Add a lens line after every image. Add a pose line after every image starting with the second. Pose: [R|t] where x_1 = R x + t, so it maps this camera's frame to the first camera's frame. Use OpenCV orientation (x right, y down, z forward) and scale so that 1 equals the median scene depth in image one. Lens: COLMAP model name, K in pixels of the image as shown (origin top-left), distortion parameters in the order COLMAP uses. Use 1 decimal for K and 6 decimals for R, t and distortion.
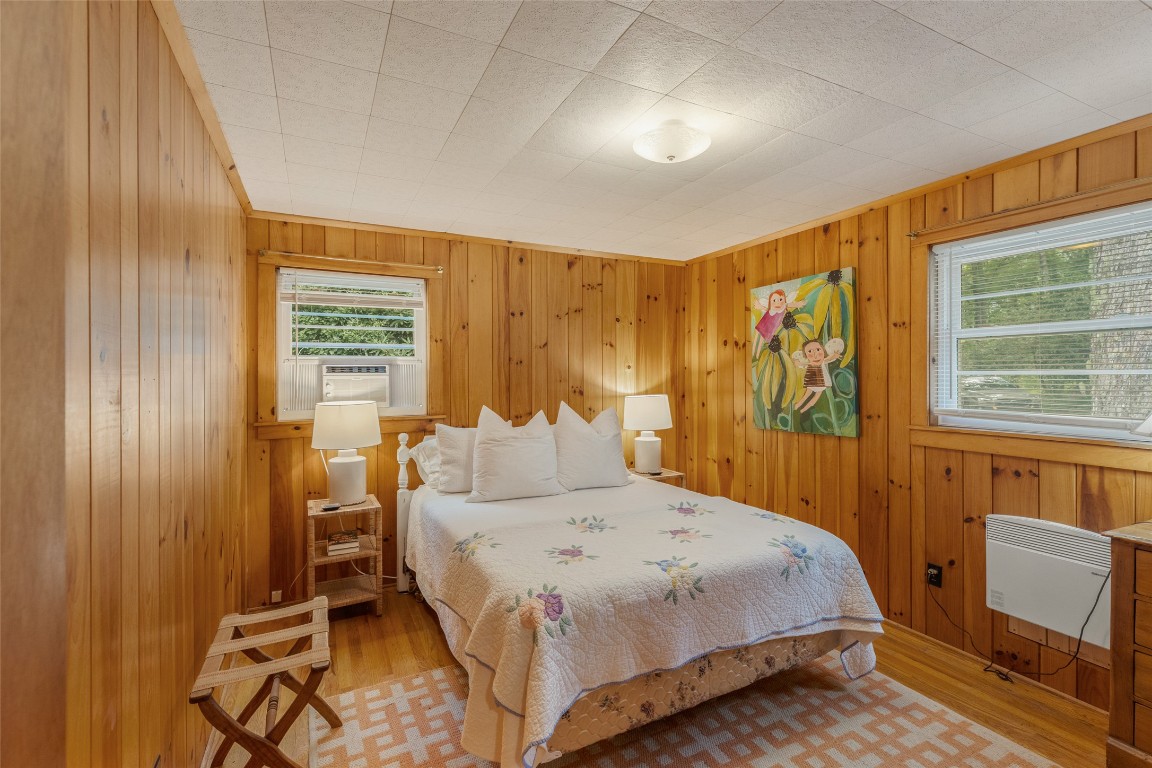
lens RADIAL K [[530.3, 0, 579.9], [0, 530.3, 376.4], [0, 0, 1]] dist [0.004633, -0.000373]
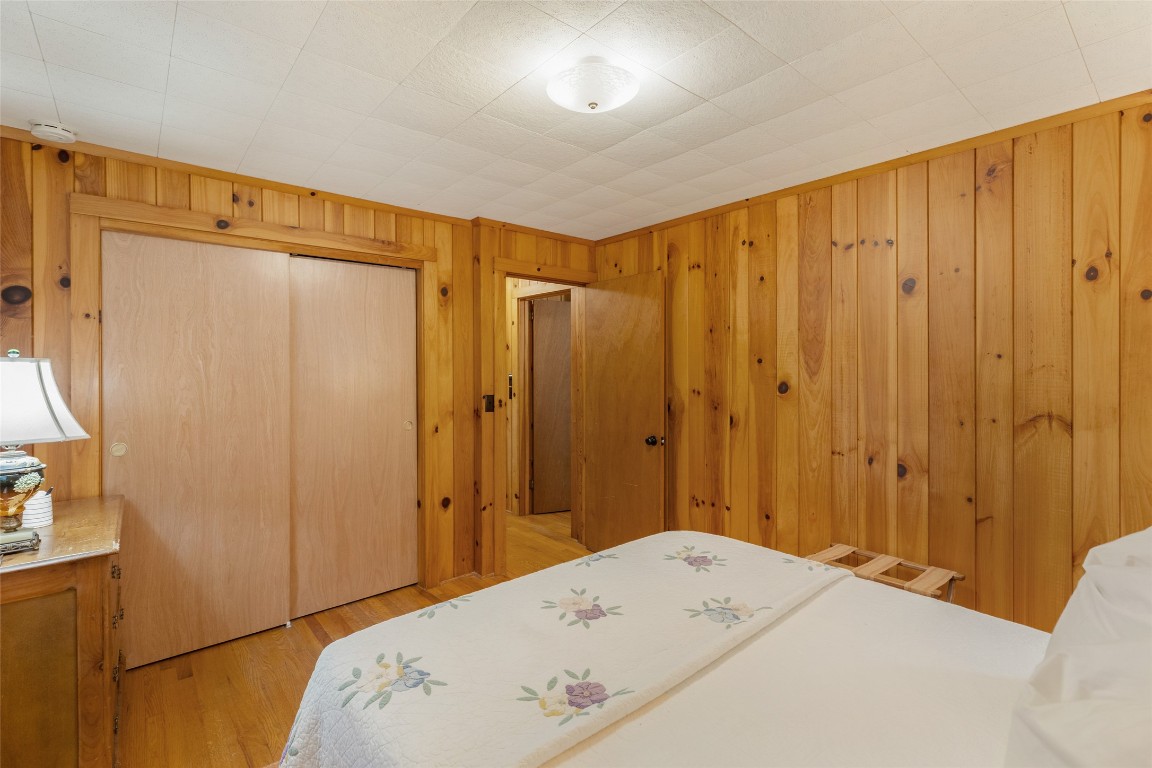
lens RADIAL K [[530.3, 0, 579.9], [0, 530.3, 376.4], [0, 0, 1]] dist [0.004633, -0.000373]
pose [[-0.971700, 0.006220, -0.236135, 0.389139], [0.003455, 0.999921, 0.012121, -0.000657], [0.236192, 0.010962, -0.971645, 1.802307]]
